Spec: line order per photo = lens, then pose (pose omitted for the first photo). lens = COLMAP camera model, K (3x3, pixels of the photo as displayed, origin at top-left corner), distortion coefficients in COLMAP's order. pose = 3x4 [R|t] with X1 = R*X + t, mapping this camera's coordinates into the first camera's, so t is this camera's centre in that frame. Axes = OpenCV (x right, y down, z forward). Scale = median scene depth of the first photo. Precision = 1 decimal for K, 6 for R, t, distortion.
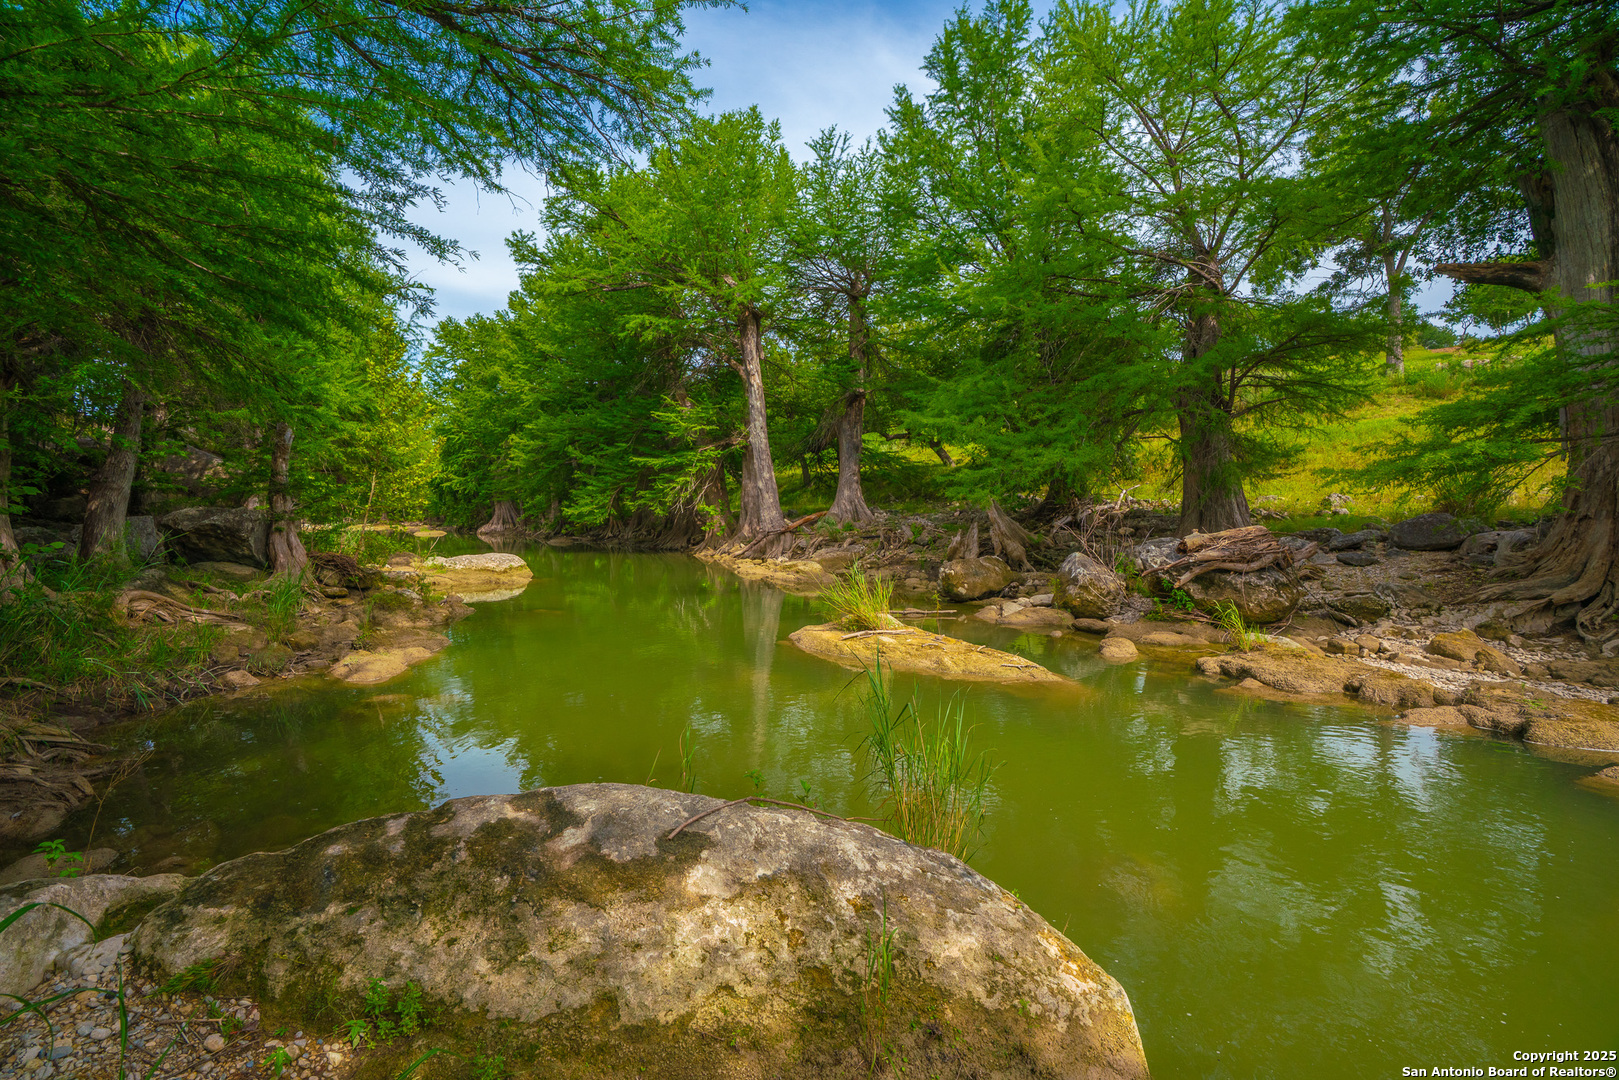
lens RADIAL K [[770.6, 0, 827.1], [0, 770.6, 546.6], [0, 0, 1]] dist [-0.058947, 0.022298]
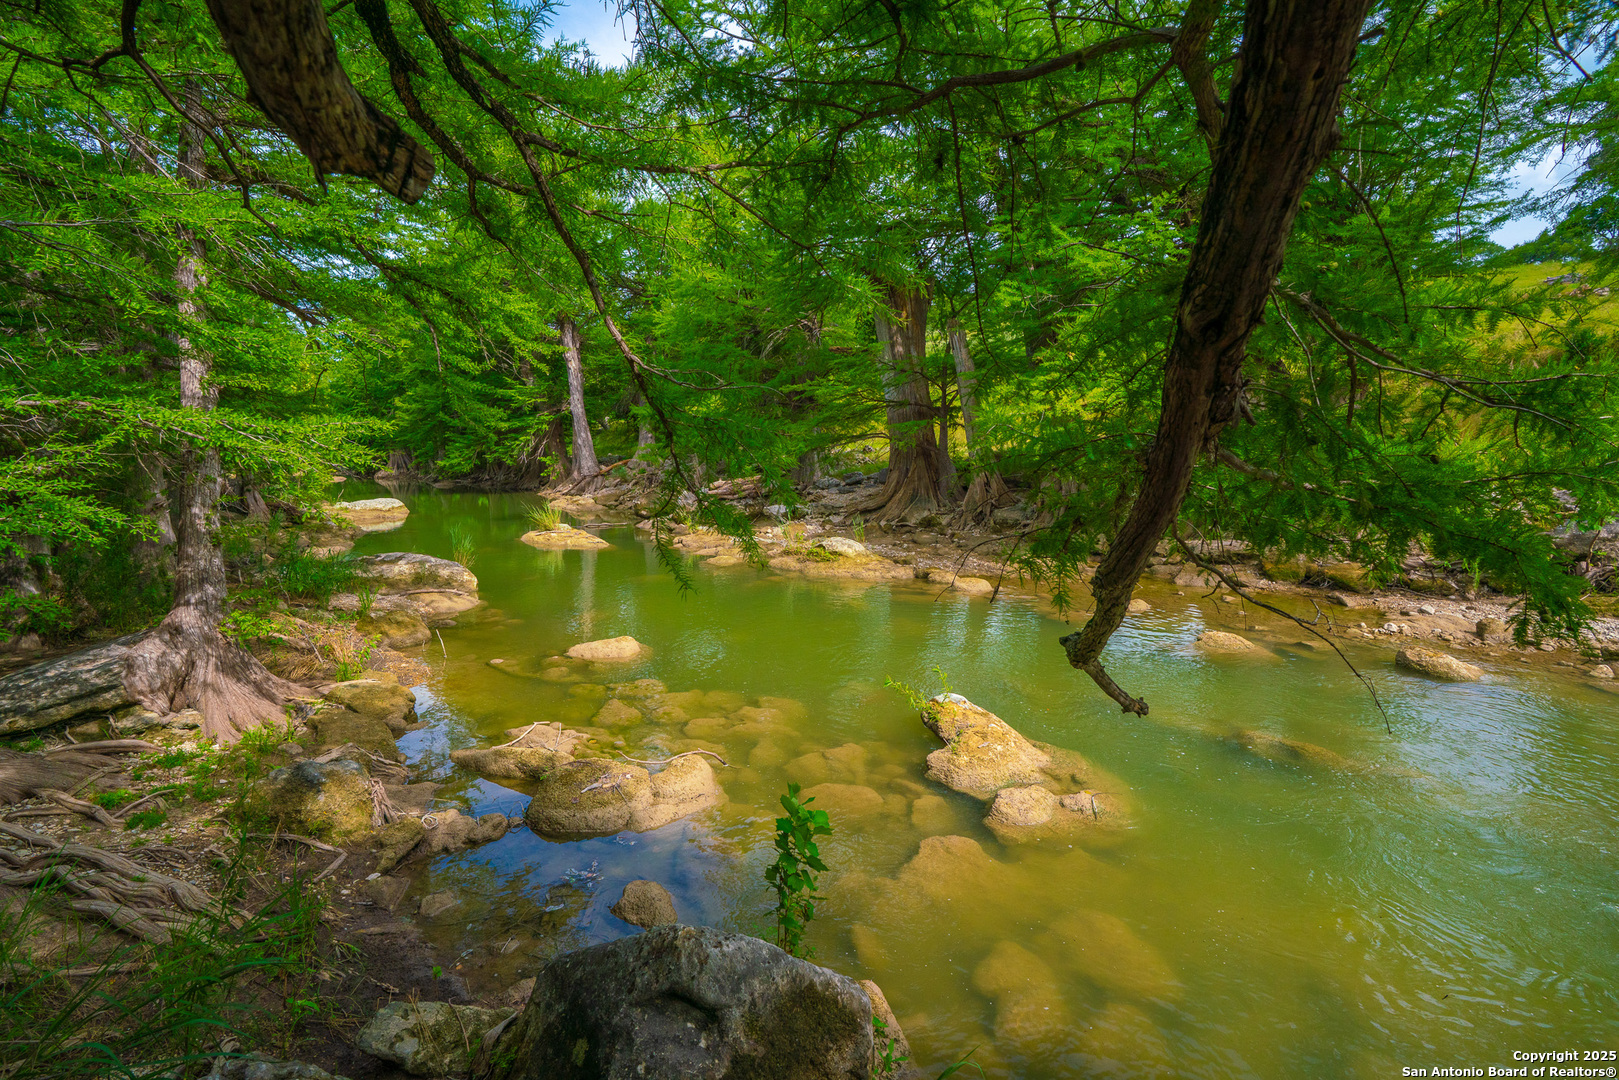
lens RADIAL K [[770.6, 0, 811.4], [0, 770.6, 554.4], [0, 0, 1]] dist [-0.058947, 0.022298]
pose [[0.996092, -0.032310, 0.082202, 0.198570], [0.023762, 0.994407, 0.102910, -0.010296], [-0.085067, -0.100554, 0.991288, -0.398393]]
